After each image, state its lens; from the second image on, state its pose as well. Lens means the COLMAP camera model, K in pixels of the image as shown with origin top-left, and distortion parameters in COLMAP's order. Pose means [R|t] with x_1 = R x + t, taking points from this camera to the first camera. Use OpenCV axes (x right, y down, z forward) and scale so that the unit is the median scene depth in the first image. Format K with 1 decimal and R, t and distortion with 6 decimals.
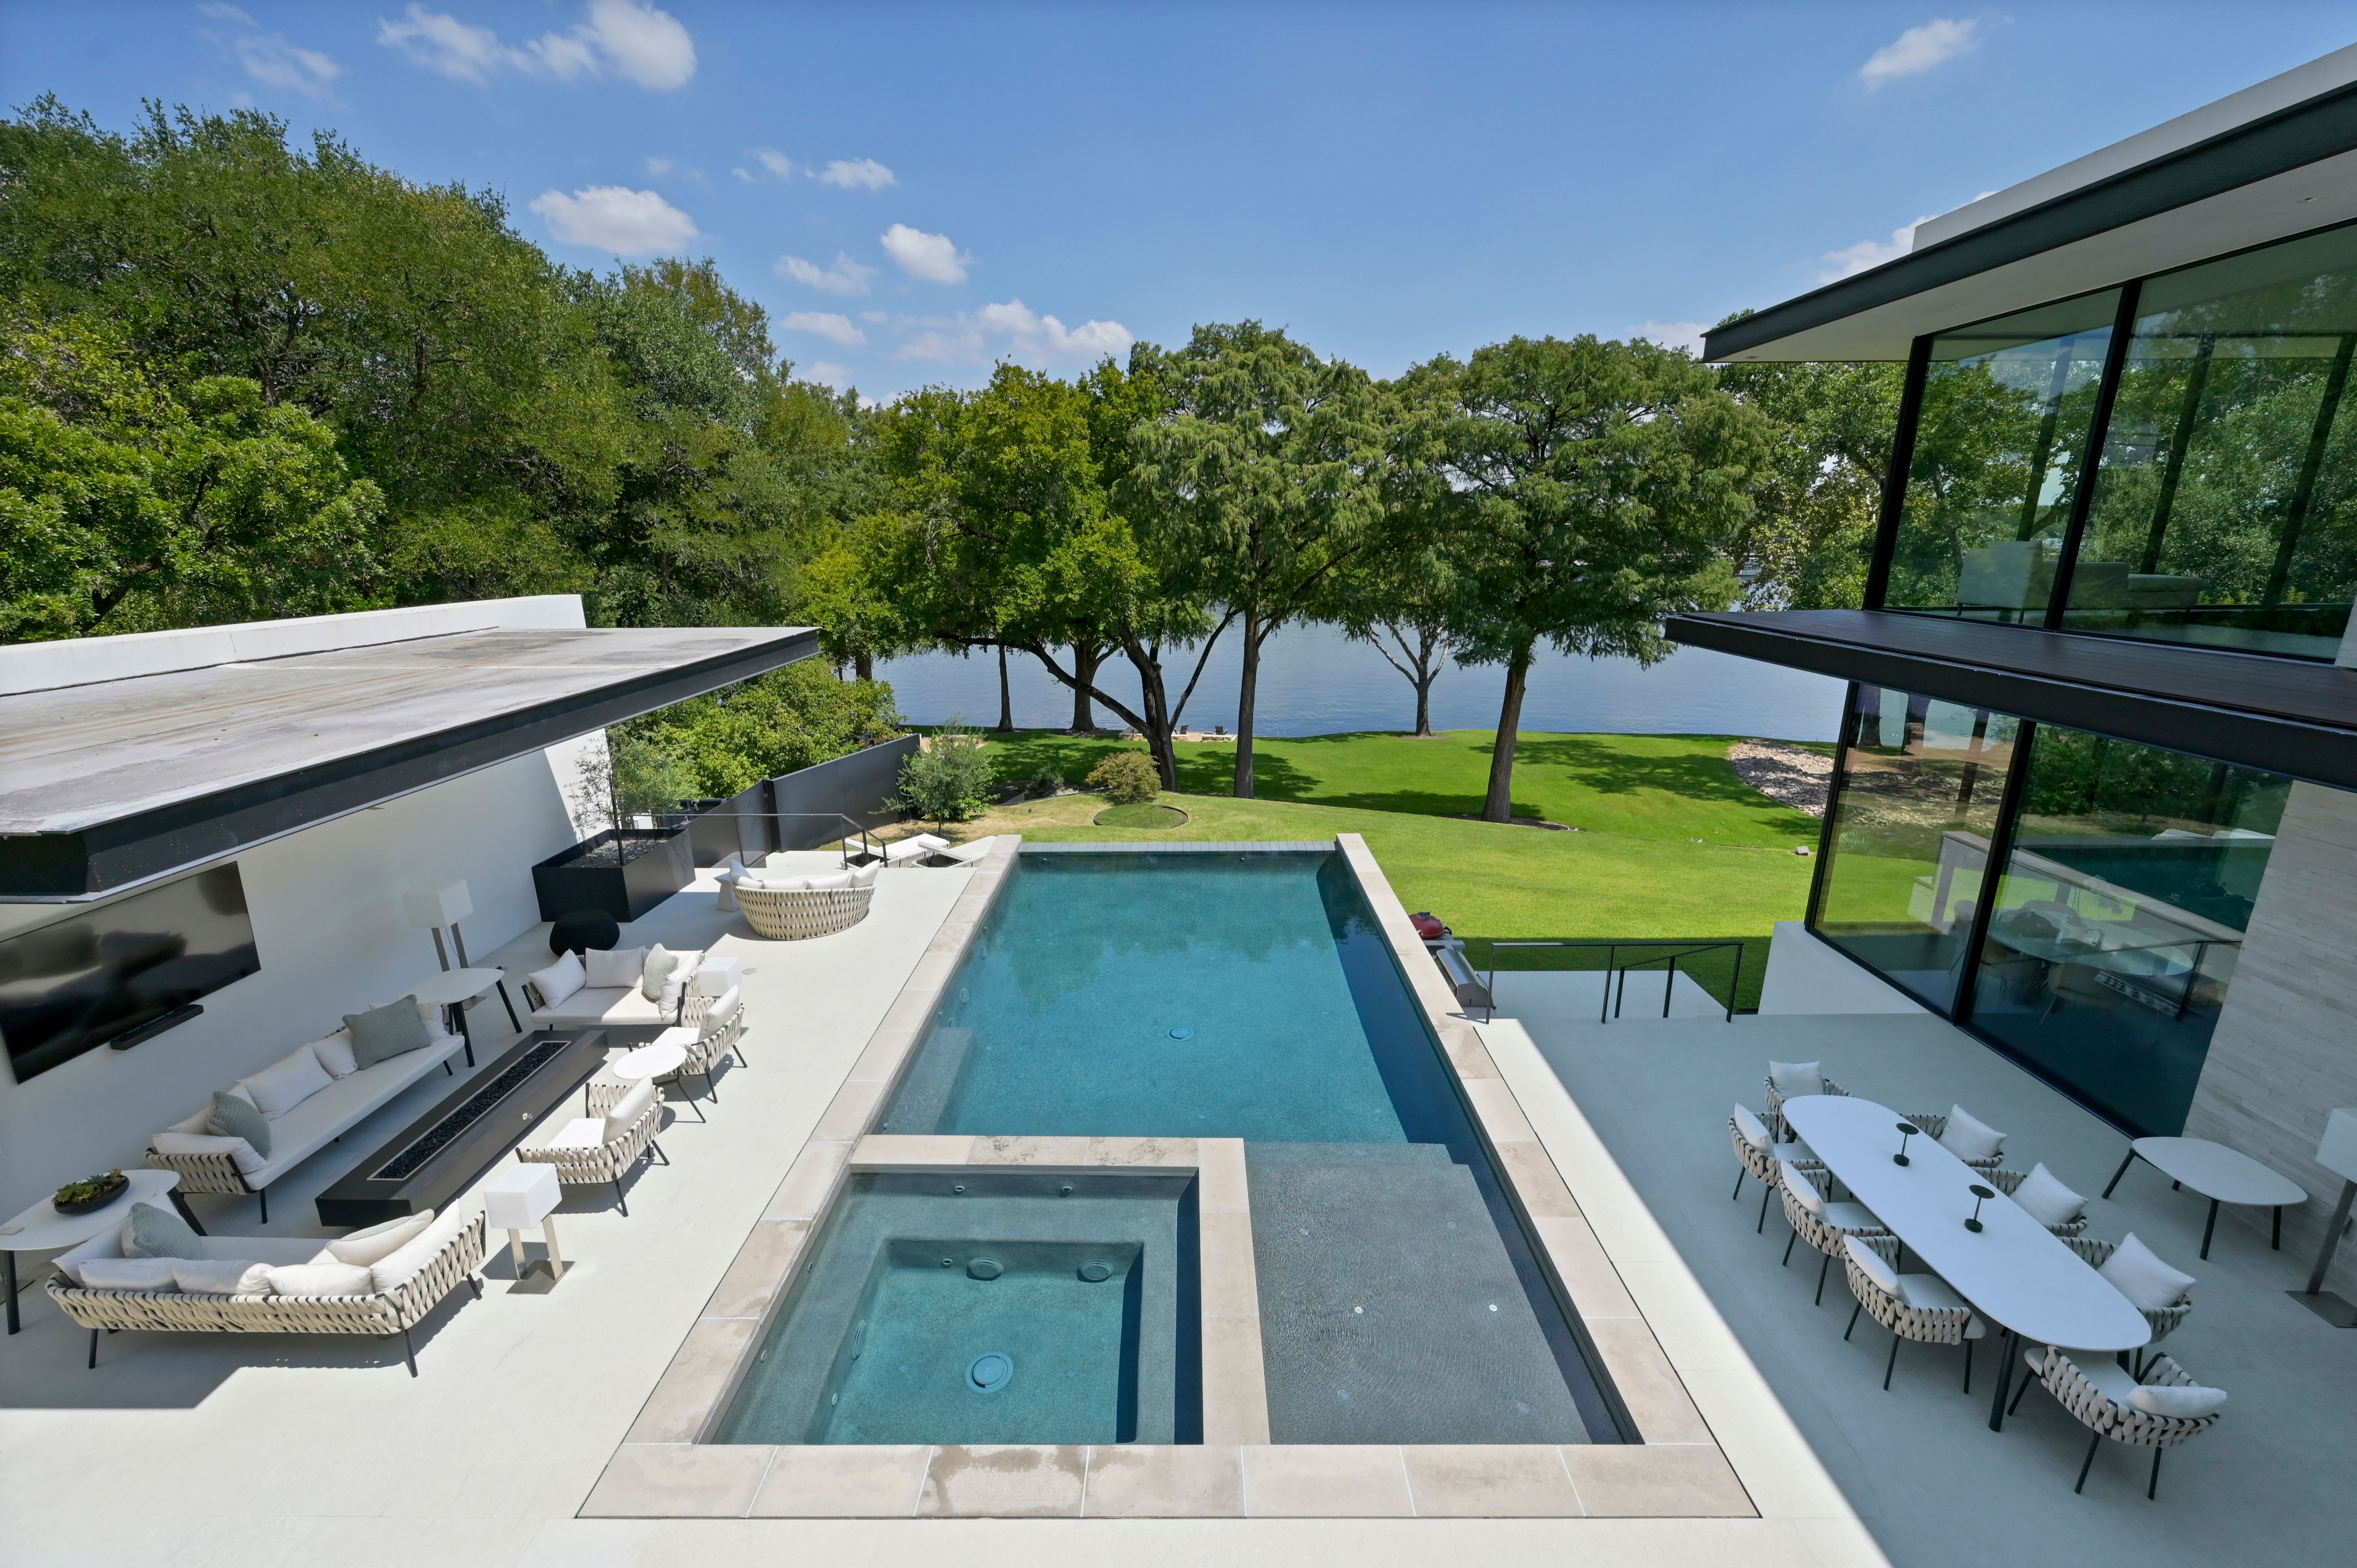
lens RADIAL K [[944.3, 0, 1178.5], [0, 944.3, 784.0], [0, 0, 1]] dist [0.005969, -0.000282]
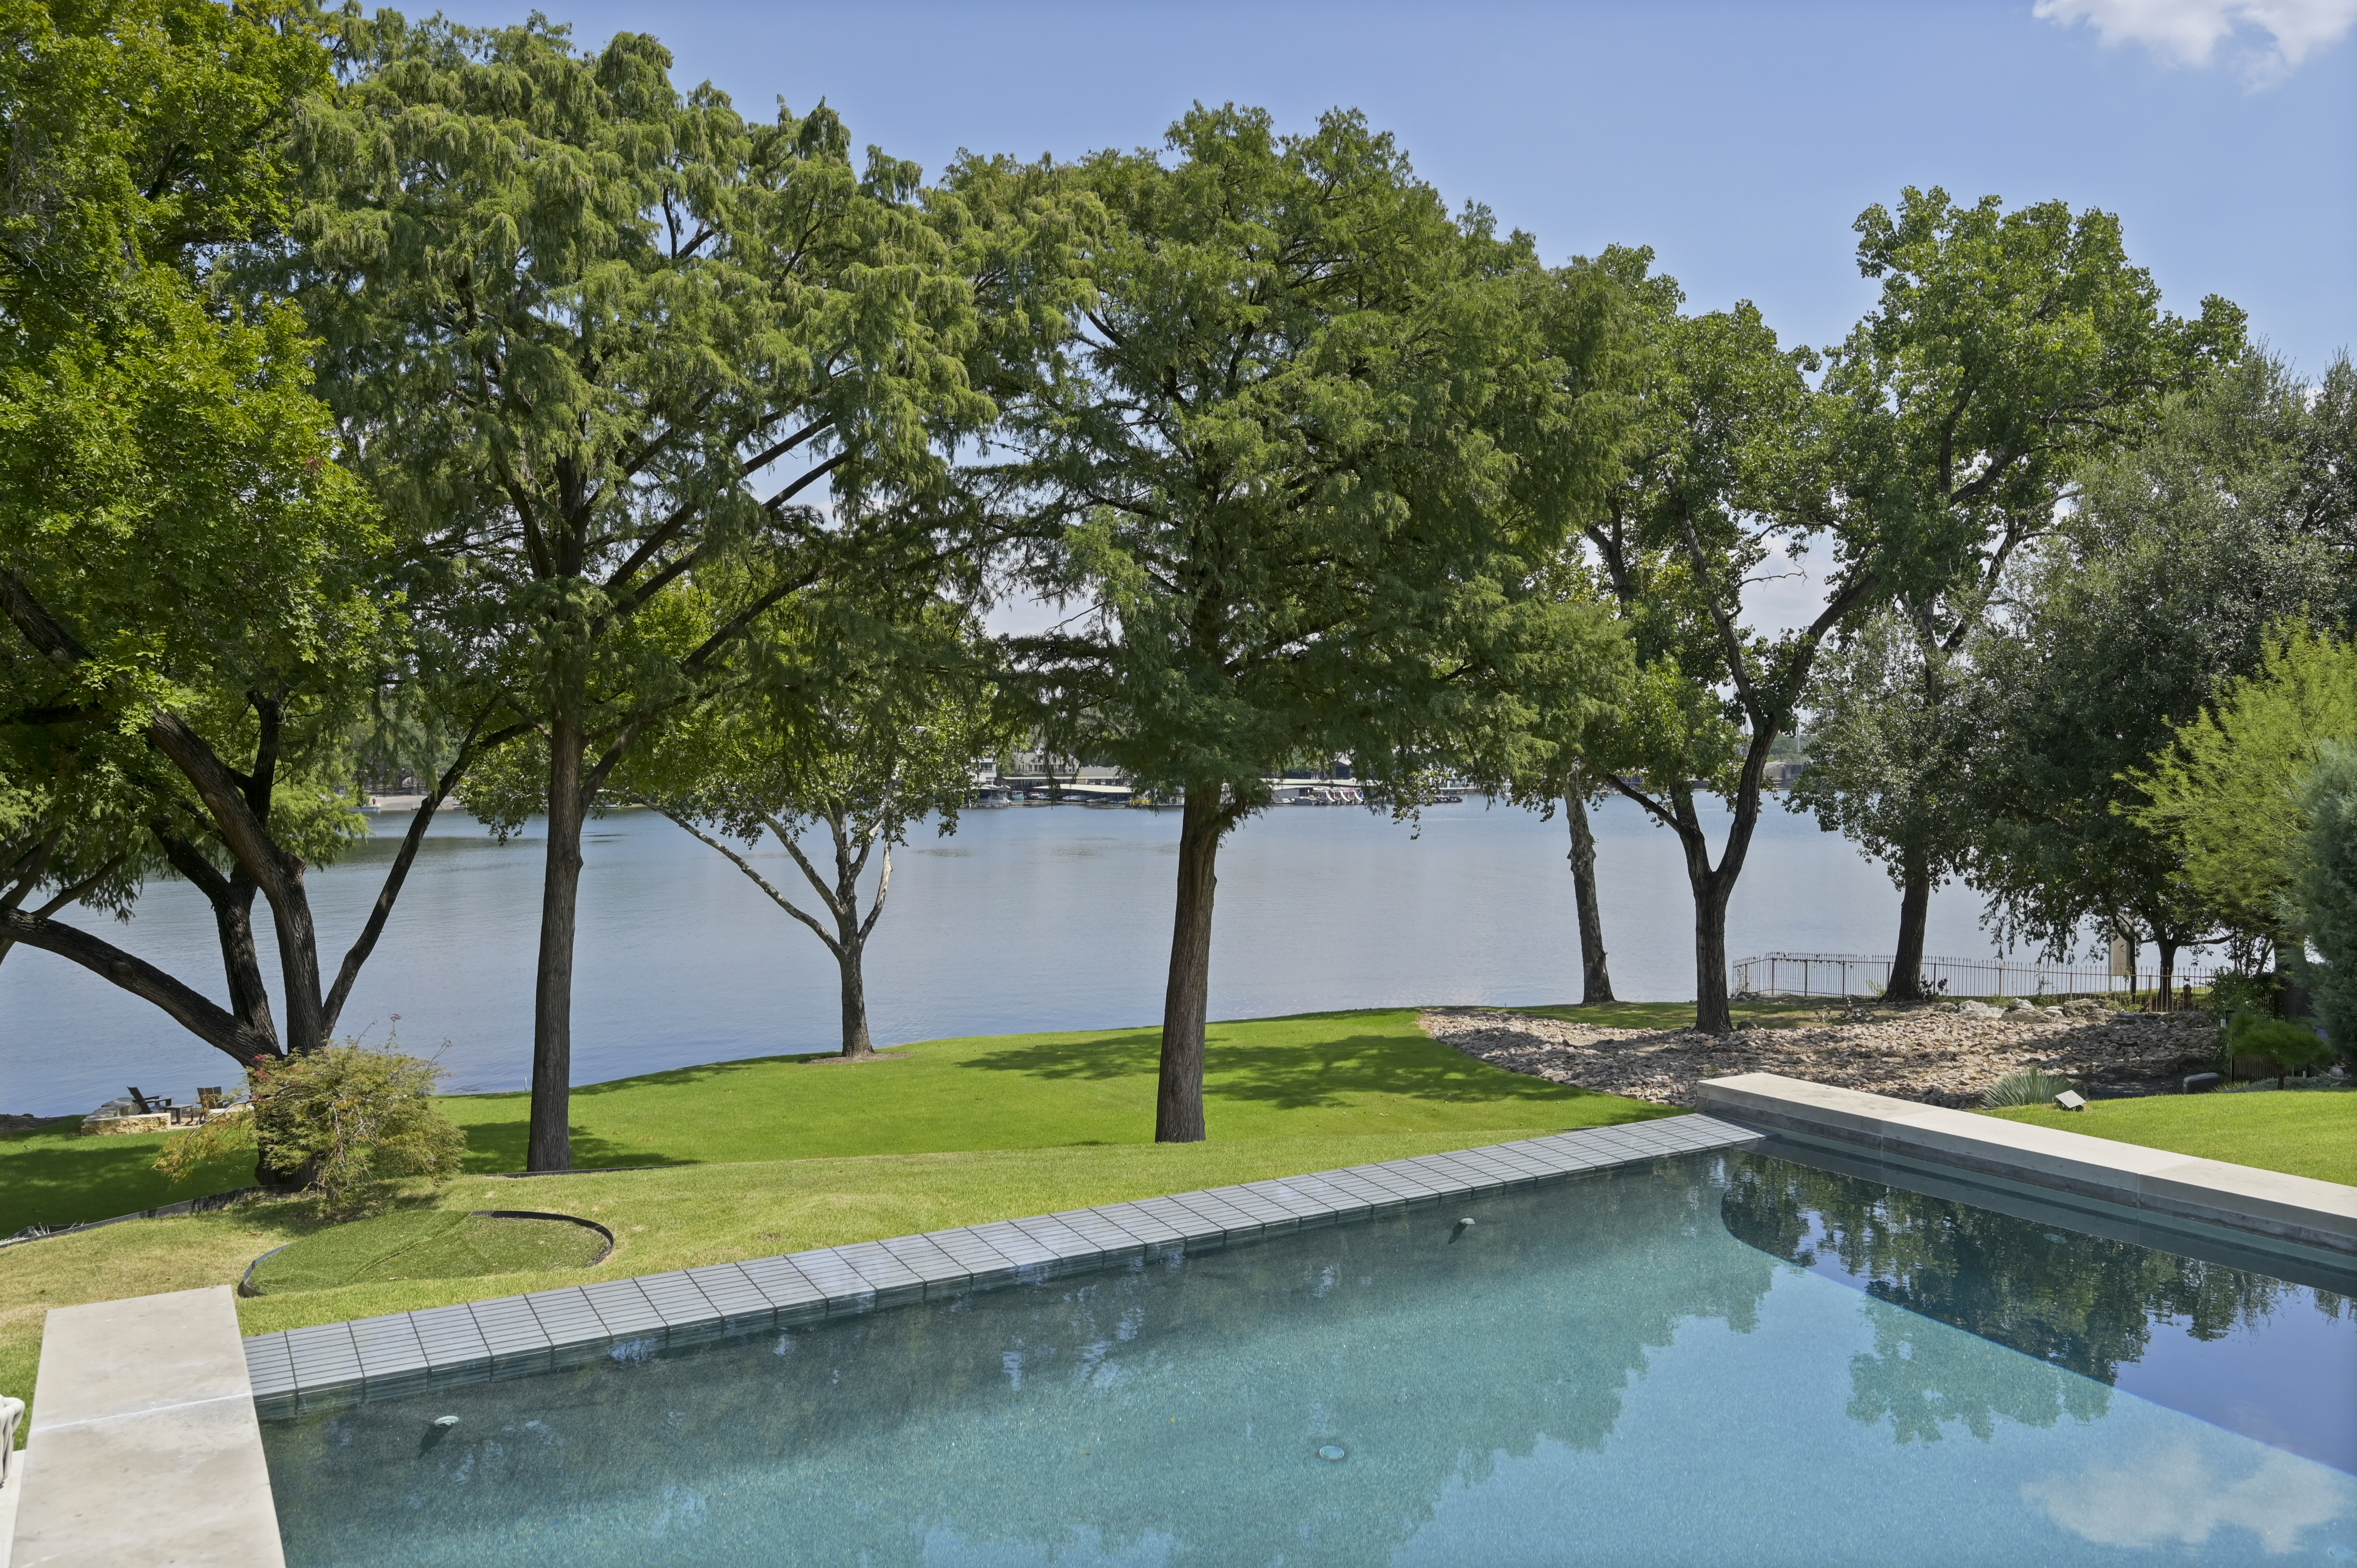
lens RADIAL K [[1737.0, 0, 1178.5], [0, 1737.0, 784.0], [0, 0, 1]] dist [-0.003543, 0.000060]
pose [[0.851547, -0.002197, 0.524274, -0.101801], [0.129391, 0.969939, -0.206098, 0.029425], [-0.508061, 0.243339, 0.826233, 0.372302]]
